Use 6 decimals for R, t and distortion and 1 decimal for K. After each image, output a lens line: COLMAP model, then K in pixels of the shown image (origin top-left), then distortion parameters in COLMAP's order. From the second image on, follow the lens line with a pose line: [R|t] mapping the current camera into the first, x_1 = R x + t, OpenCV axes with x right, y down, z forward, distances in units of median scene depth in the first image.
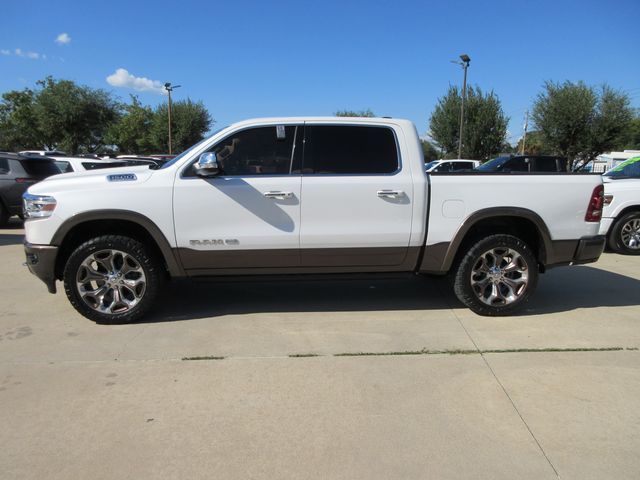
lens RADIAL K [[467.1, 0, 318.2], [0, 467.1, 236.9], [0, 0, 1]] dist [-0.023830, -0.003075]
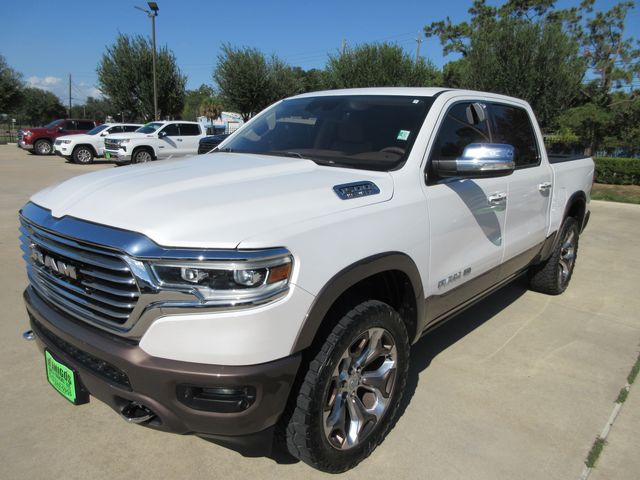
lens RADIAL K [[467.1, 0, 320.8], [0, 467.1, 243.3], [0, 0, 1]] dist [-0.023830, -0.003075]
pose [[0.730239, -0.141021, 0.668479, -0.110786], [0.071551, 0.988870, 0.130448, -0.019075], [-0.679435, -0.047428, 0.732202, 0.087770]]
